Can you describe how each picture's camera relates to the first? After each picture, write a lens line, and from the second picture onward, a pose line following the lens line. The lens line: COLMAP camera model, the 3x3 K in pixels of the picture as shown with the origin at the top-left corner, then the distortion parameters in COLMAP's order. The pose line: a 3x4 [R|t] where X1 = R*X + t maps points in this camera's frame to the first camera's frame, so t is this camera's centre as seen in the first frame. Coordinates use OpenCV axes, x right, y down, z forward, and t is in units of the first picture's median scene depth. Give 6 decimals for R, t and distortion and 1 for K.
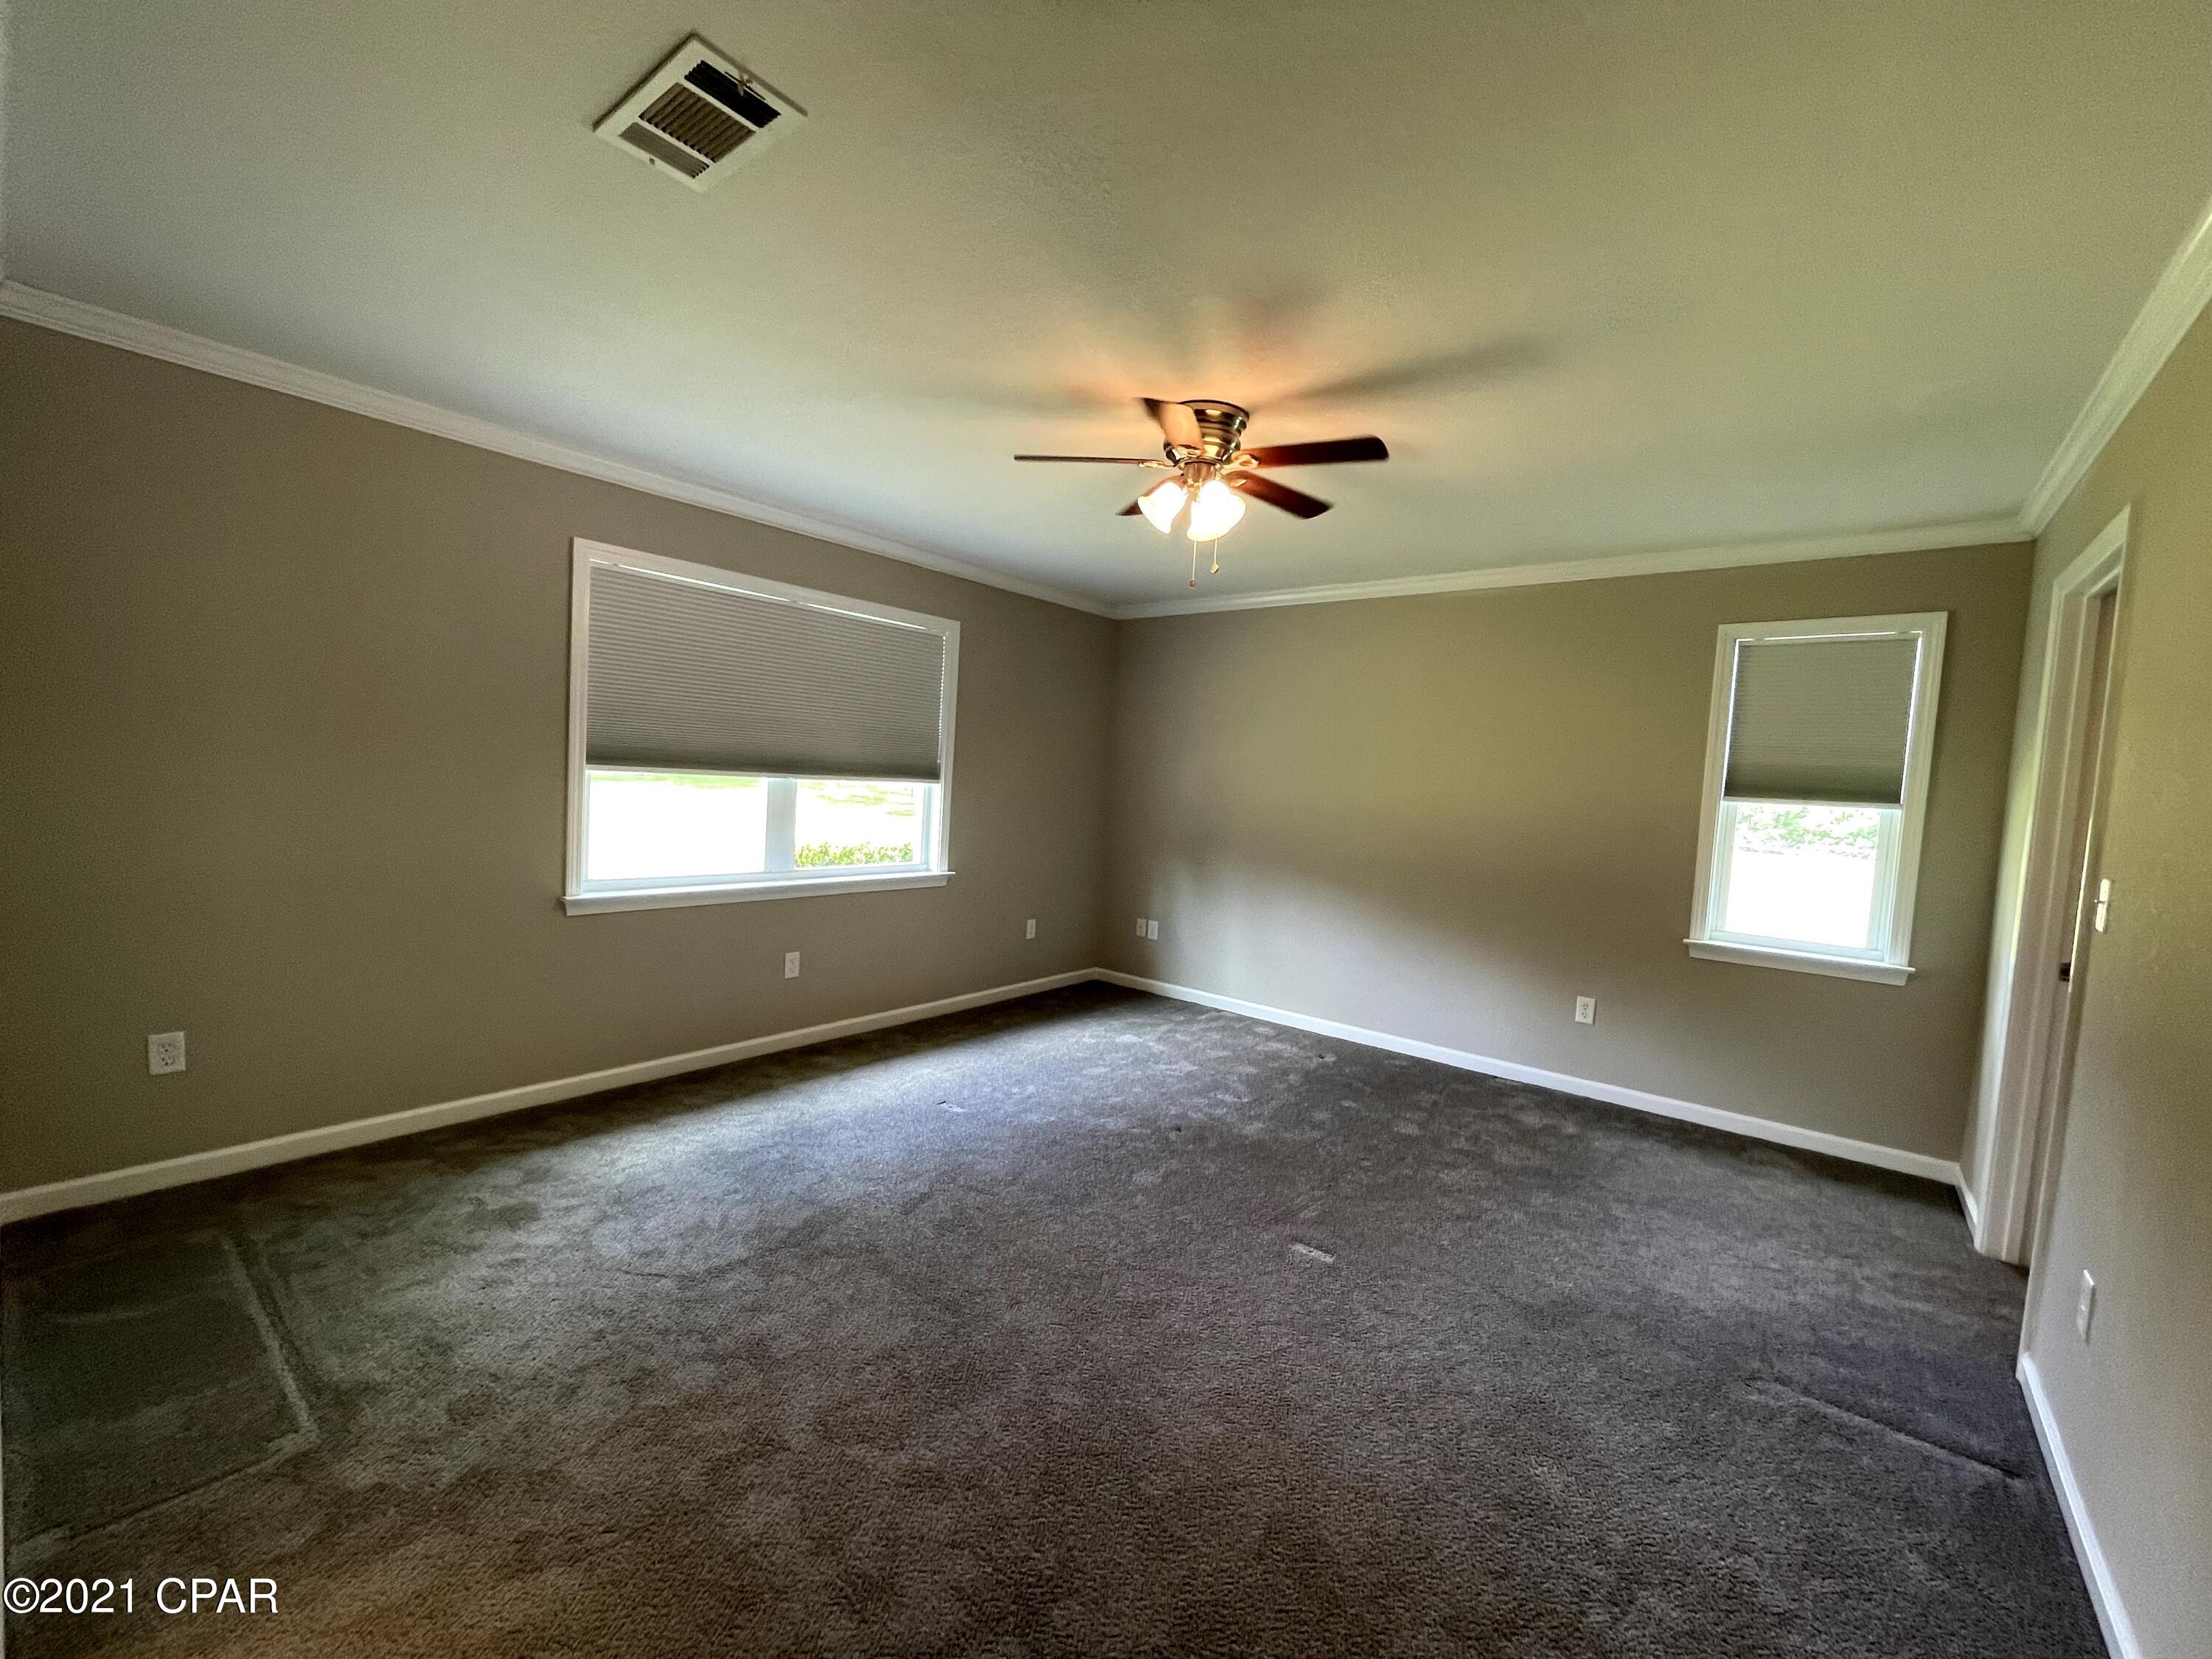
lens RADIAL K [[933.8, 0, 1072.6], [0, 933.8, 832.3], [0, 0, 1]] dist [-0.013576, 0.006476]
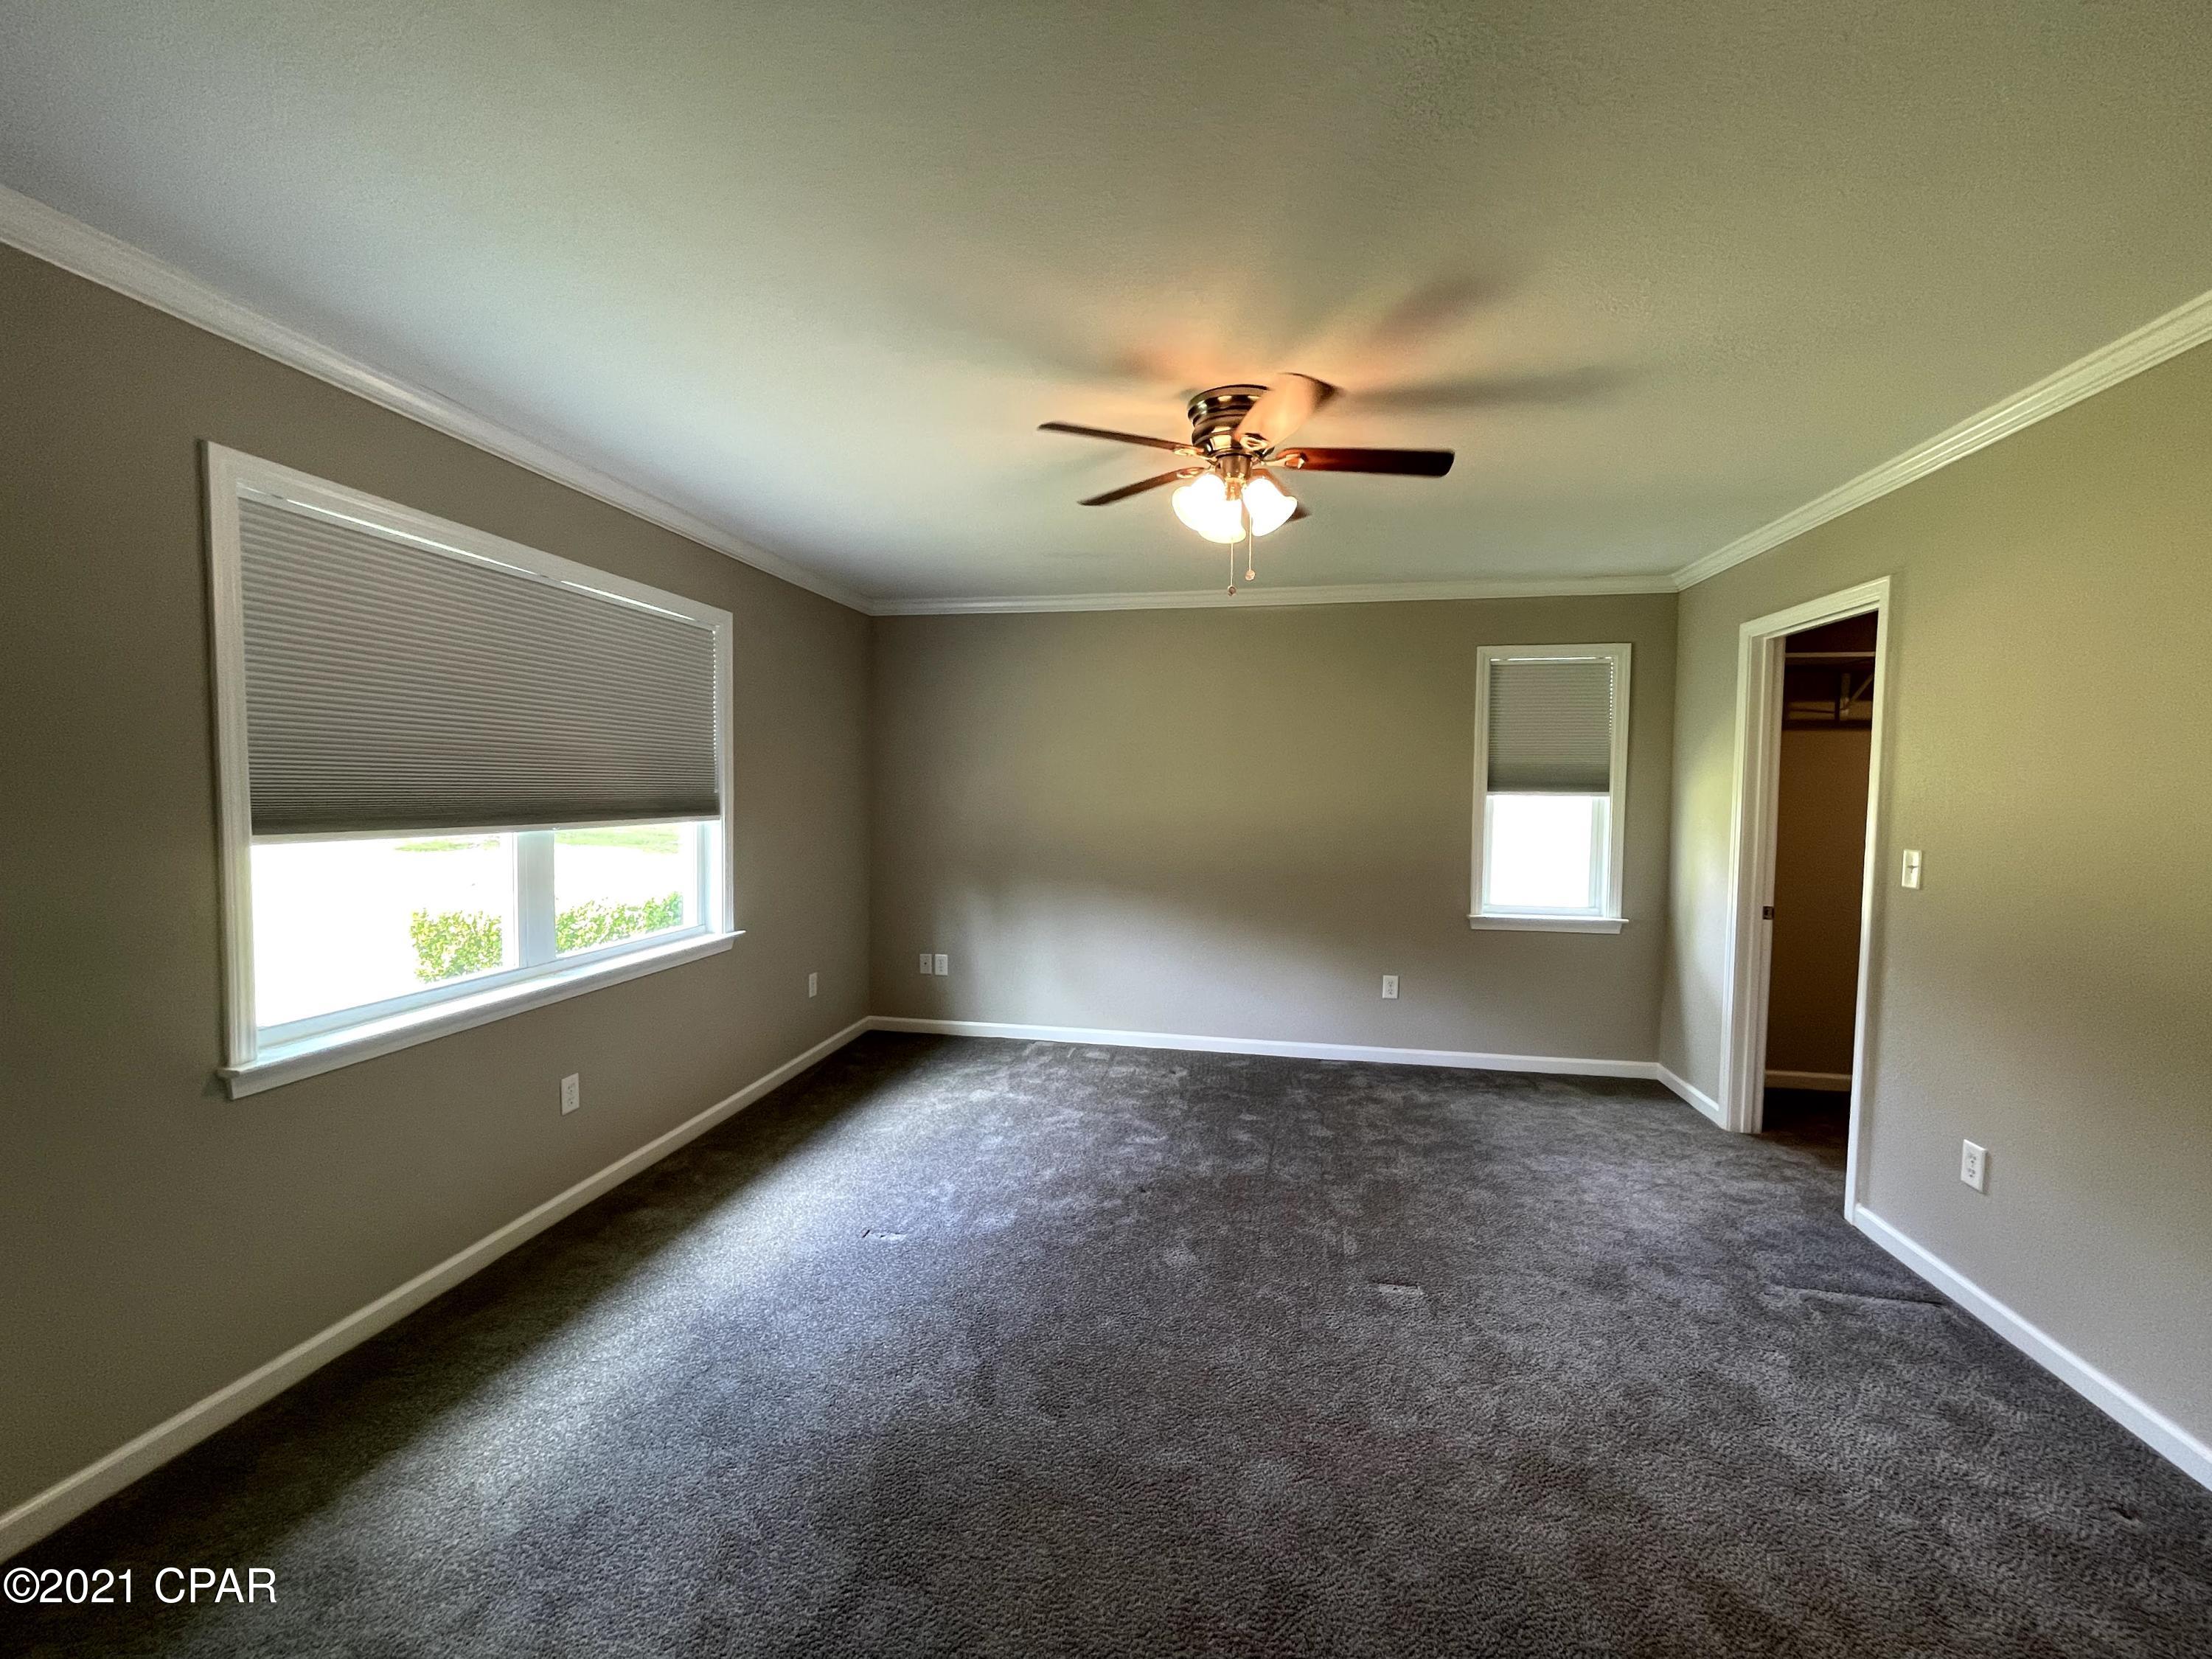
lens RADIAL K [[933.8, 0, 1072.6], [0, 933.8, 832.3], [0, 0, 1]] dist [-0.013576, 0.006476]
pose [[0.867136, -0.071702, 0.492884, -0.345159], [0.068590, 0.997346, 0.024416, -0.051553], [-0.493327, 0.012635, 0.869752, 0.227512]]
